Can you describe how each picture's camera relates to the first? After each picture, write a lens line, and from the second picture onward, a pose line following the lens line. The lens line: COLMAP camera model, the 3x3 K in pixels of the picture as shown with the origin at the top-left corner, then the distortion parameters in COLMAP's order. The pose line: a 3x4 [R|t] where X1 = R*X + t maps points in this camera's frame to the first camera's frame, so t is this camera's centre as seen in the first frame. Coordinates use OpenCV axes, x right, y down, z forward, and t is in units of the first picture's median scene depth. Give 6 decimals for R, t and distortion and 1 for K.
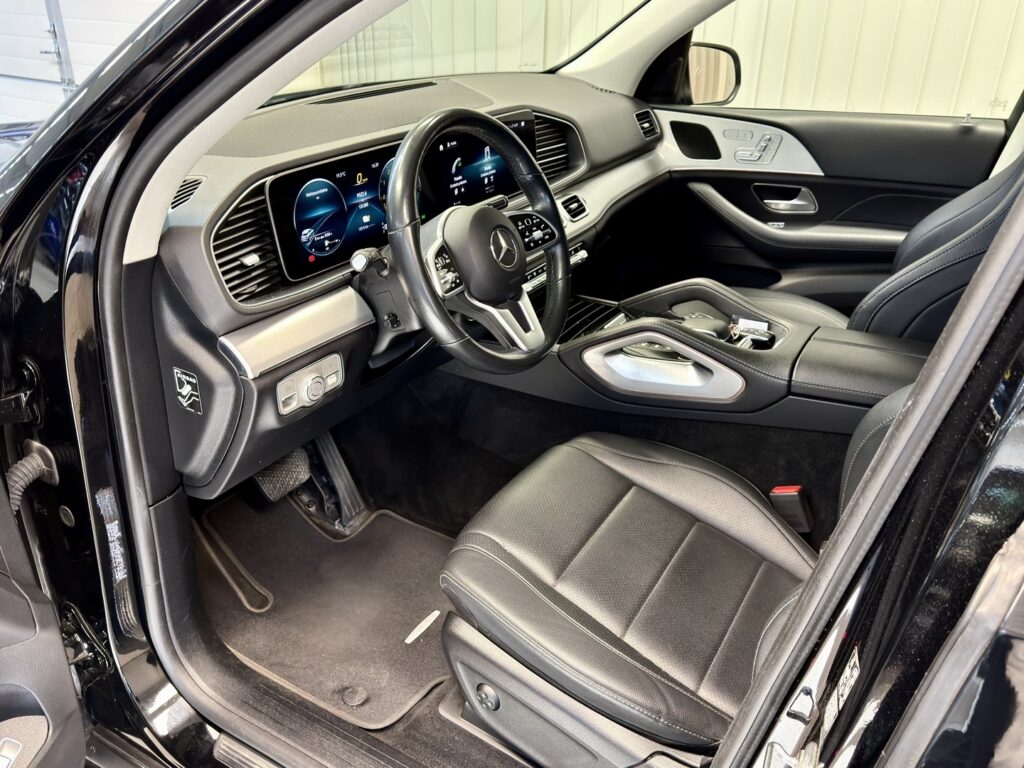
lens RADIAL K [[856.5, 0, 497.7], [0, 856.5, 379.5], [0, 0, 1]] dist [0.127048, -0.231159]
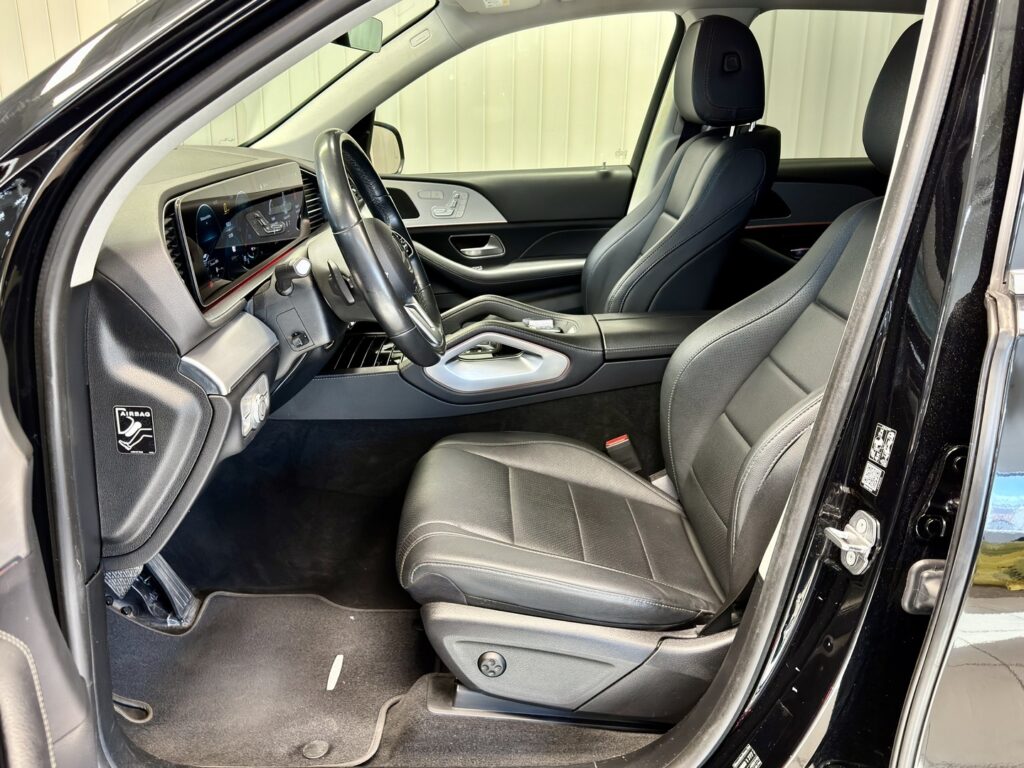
lens RADIAL K [[856.5, 0, 507.1], [0, 856.5, 373.5], [0, 0, 1]] dist [0.127048, -0.231159]
pose [[0.842468, -0.160063, 0.514420, -0.406403], [0.234820, 0.968469, -0.083225, 0.101537], [-0.484878, 0.190911, 0.853491, 0.031181]]
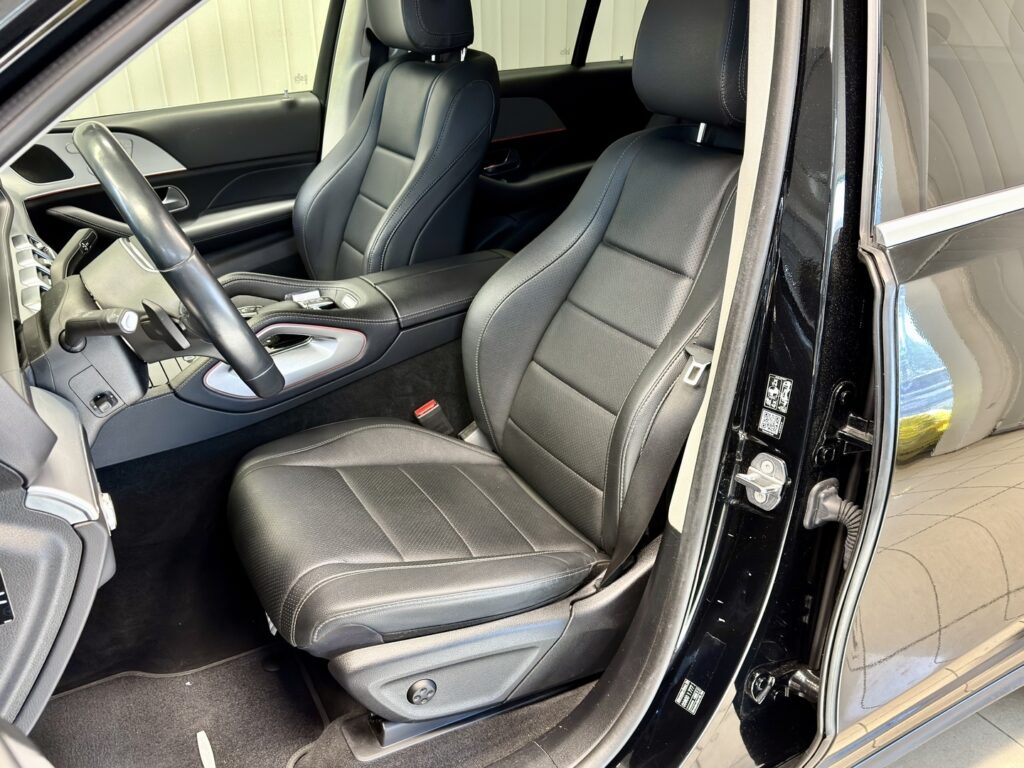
lens RADIAL K [[856.5, 0, 512.0], [0, 856.5, 373.5], [0, 0, 1]] dist [0.127048, -0.231159]
pose [[0.479550, -0.380008, 0.790965, -0.515187], [0.399554, 0.897070, 0.188741, -0.087231], [-0.781274, 0.225522, 0.582023, 0.230462]]
